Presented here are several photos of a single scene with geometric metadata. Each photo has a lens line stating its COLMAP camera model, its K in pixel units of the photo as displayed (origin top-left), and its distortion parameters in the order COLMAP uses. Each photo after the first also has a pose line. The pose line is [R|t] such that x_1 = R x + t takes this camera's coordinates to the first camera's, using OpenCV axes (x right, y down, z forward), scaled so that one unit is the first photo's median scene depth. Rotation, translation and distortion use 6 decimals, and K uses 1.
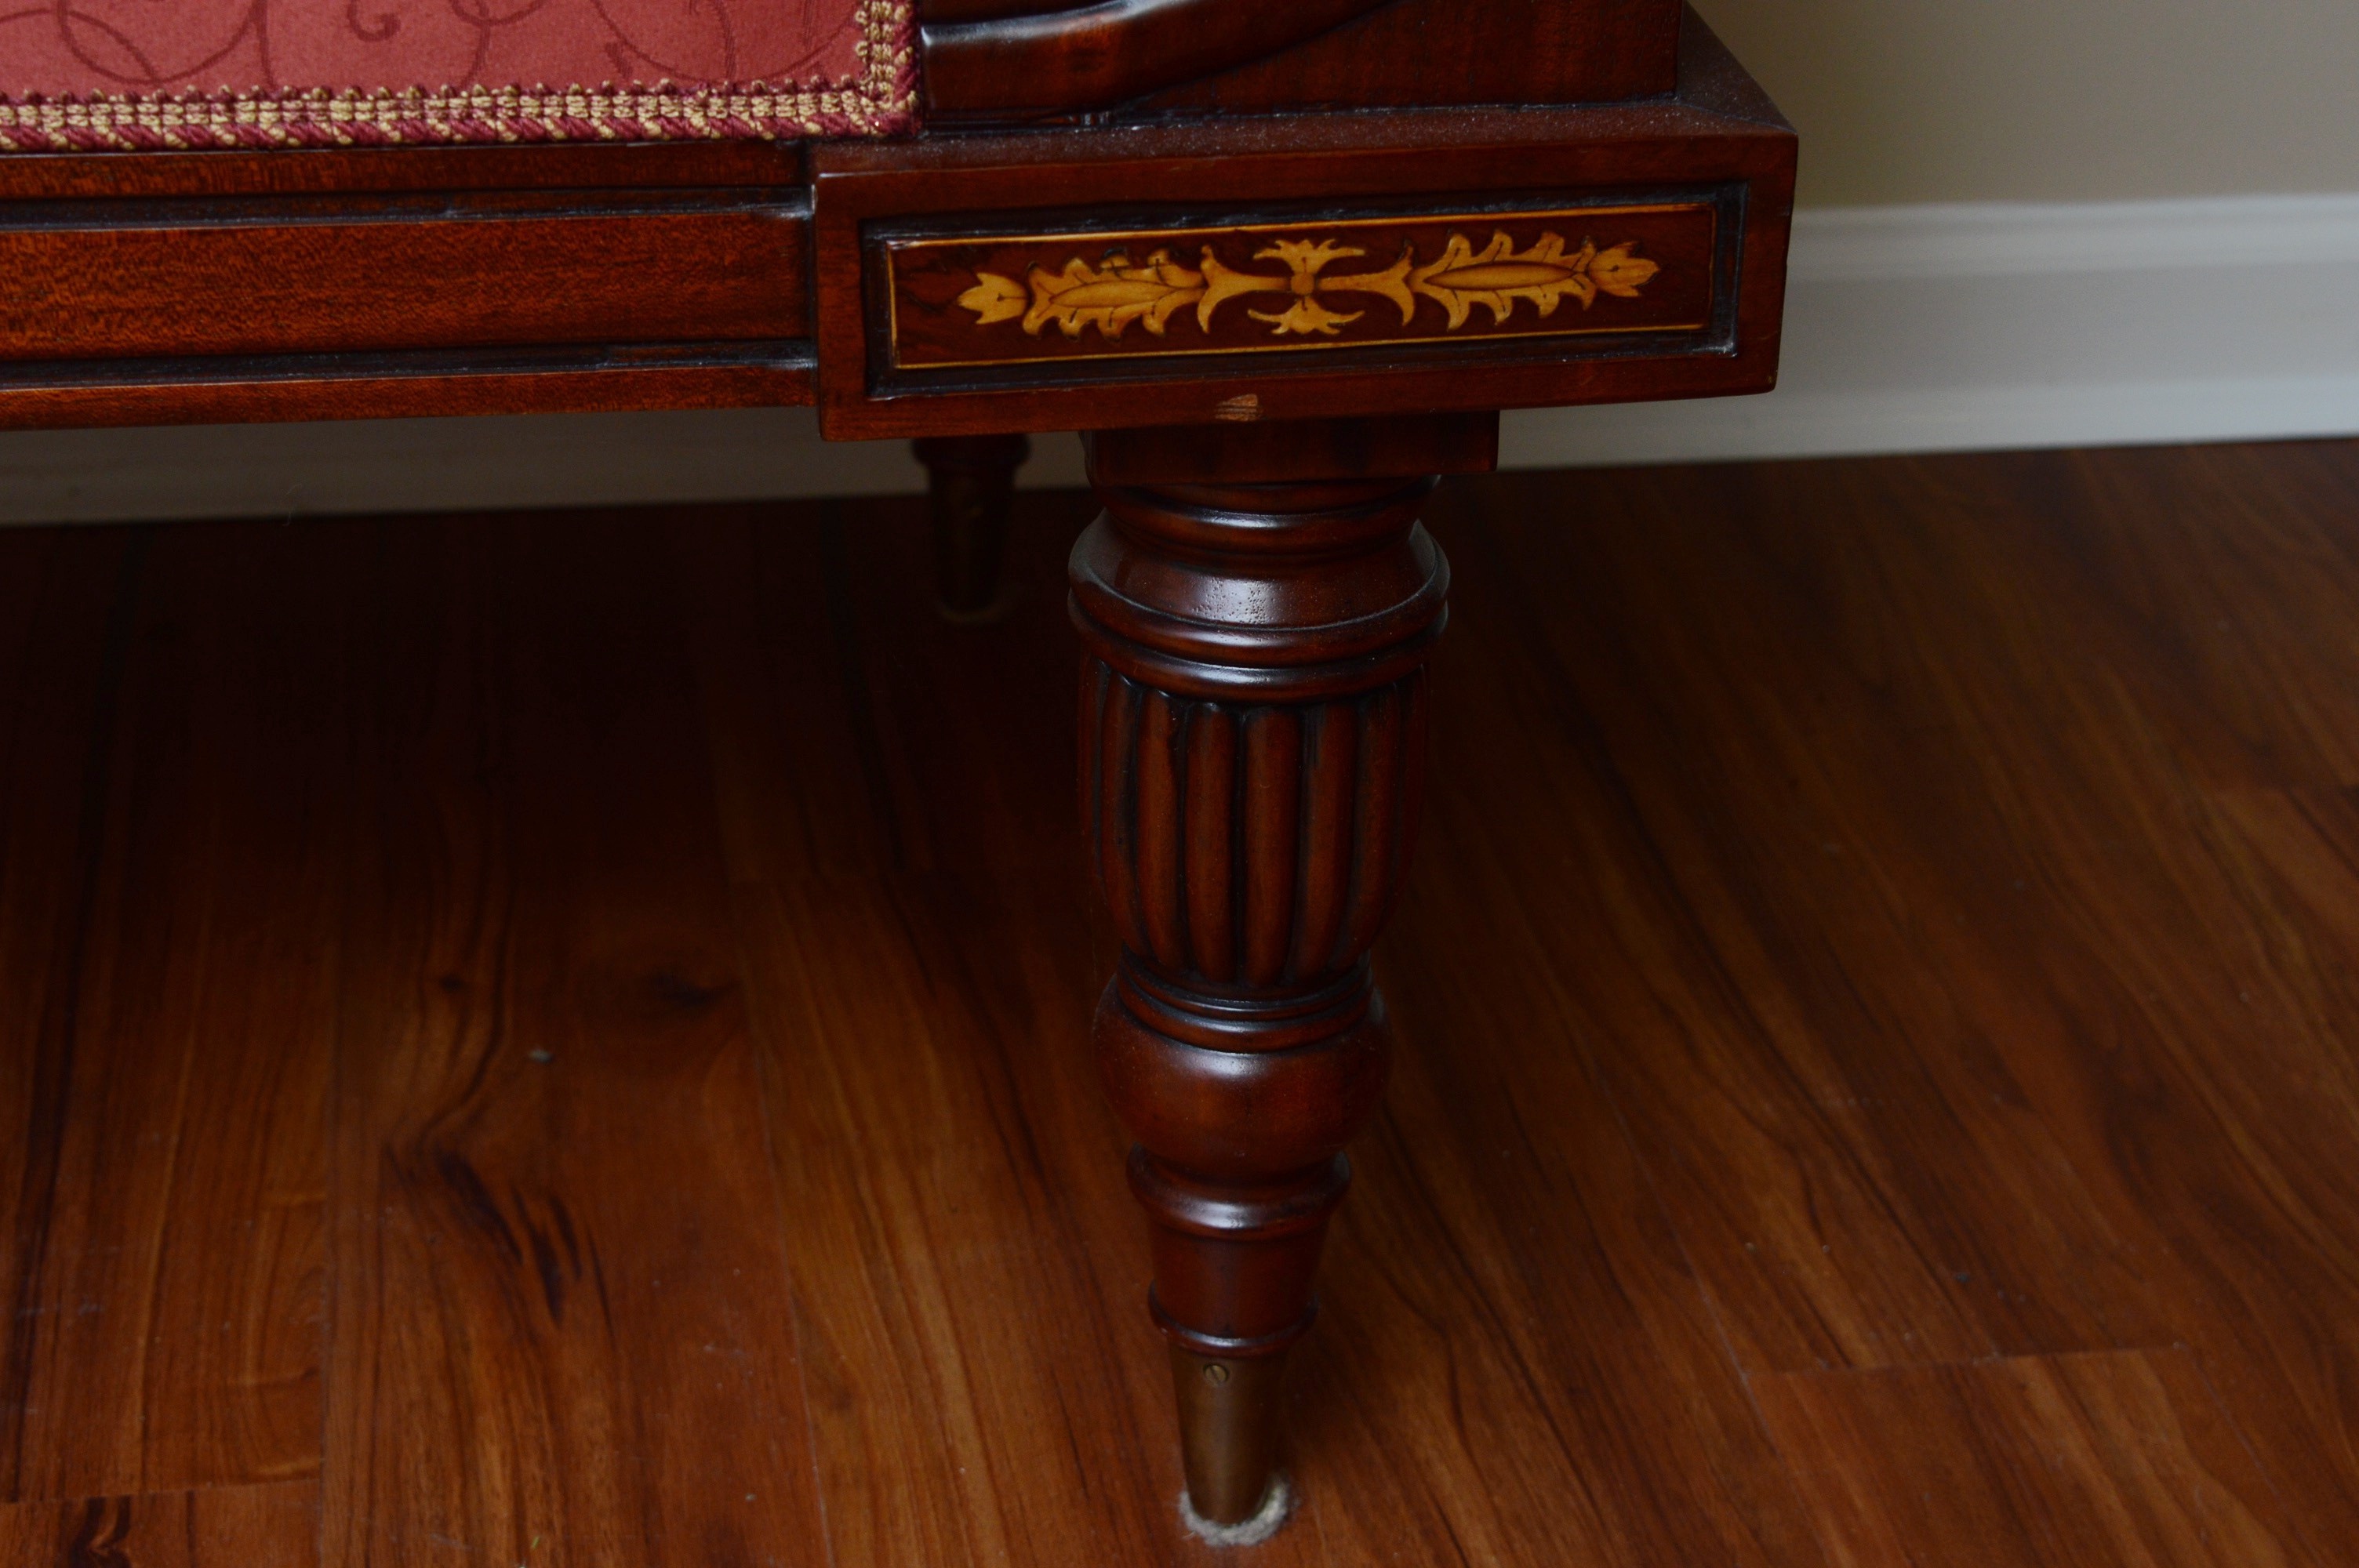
lens RADIAL K [[4248.7, 0, 1171.4], [0, 4248.7, 801.2], [0, 0, 1]] dist [0.020041, 0.000000]
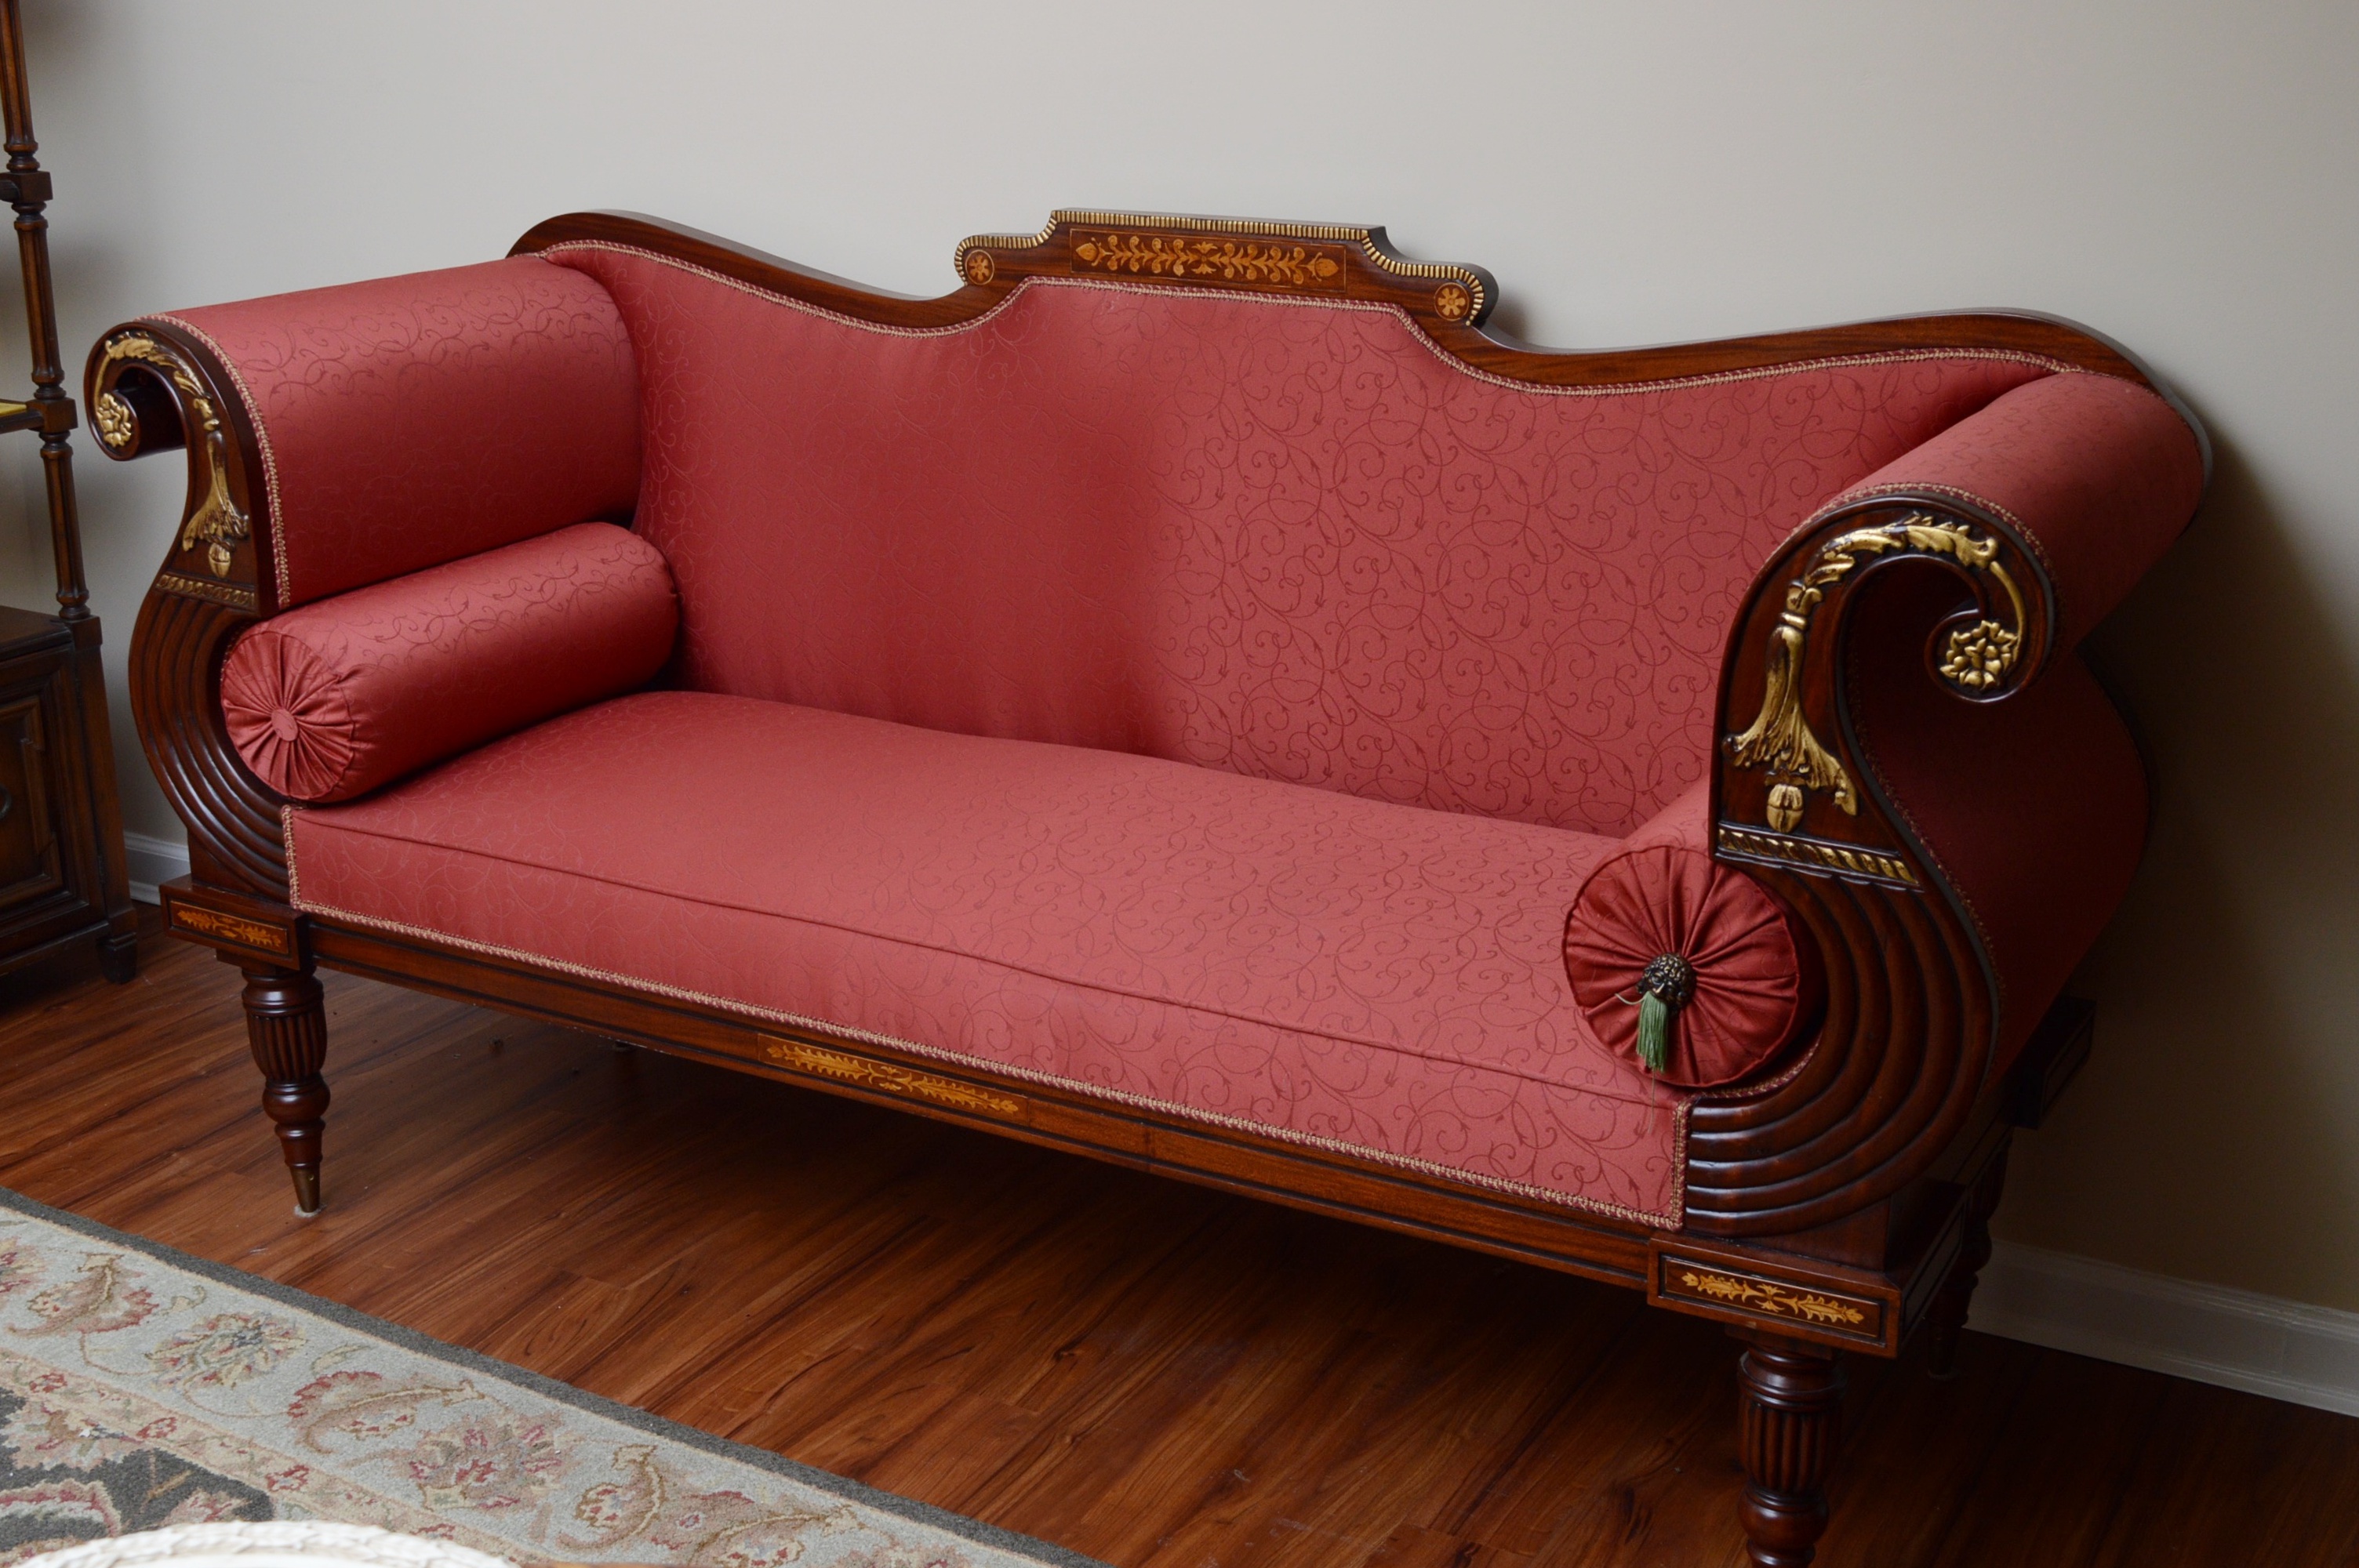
lens RADIAL K [[2797.2, 0, 1137.4], [0, 2797.2, 788.4], [0, 0, 1]] dist [-0.069348, 0.000000]
pose [[0.775946, 0.155512, -0.611330, 0.939771], [-0.271592, 0.957071, -0.101262, -0.137913], [0.569338, 0.244606, 0.784871, -1.238062]]
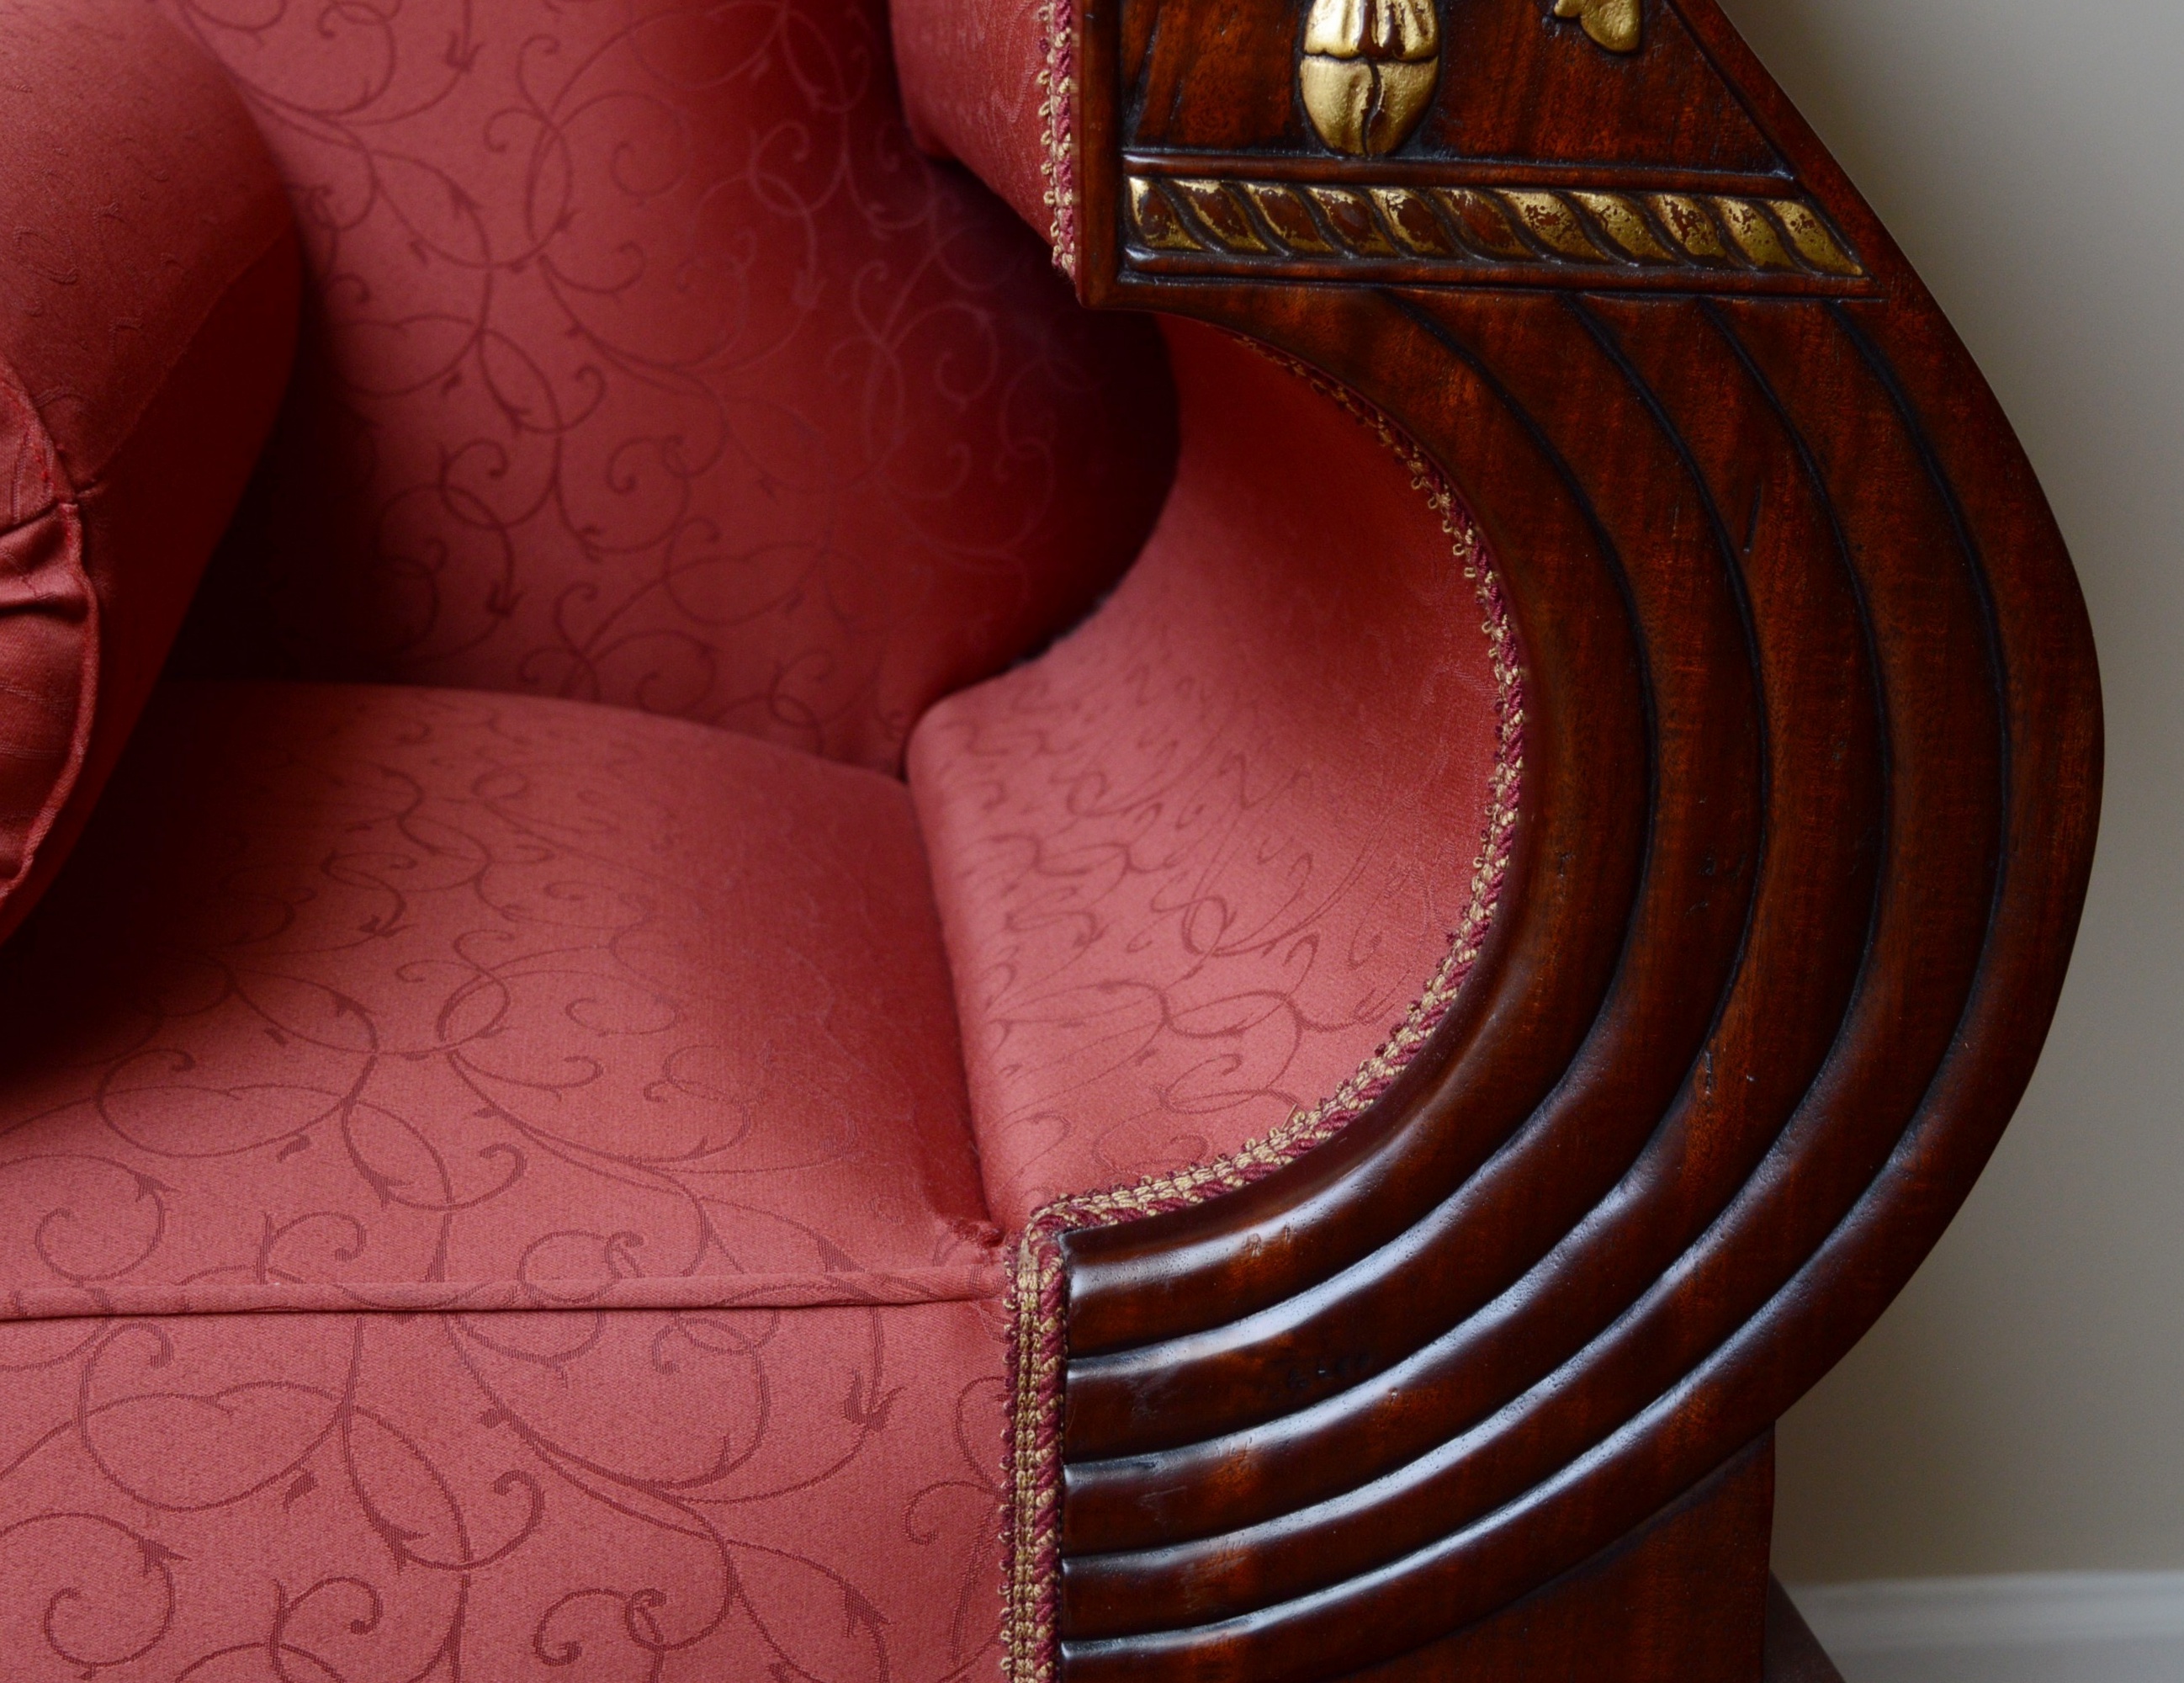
lens RADIAL K [[3888.8, 0, 1256.1], [0, 3888.8, 846.6], [0, 0, 1]] dist [-0.025754, 0.000000]
pose [[0.999757, -0.003089, -0.021839, 0.011591], [-0.002725, 0.965260, -0.261279, -0.106656], [0.021888, 0.261275, 0.965016, -0.005830]]
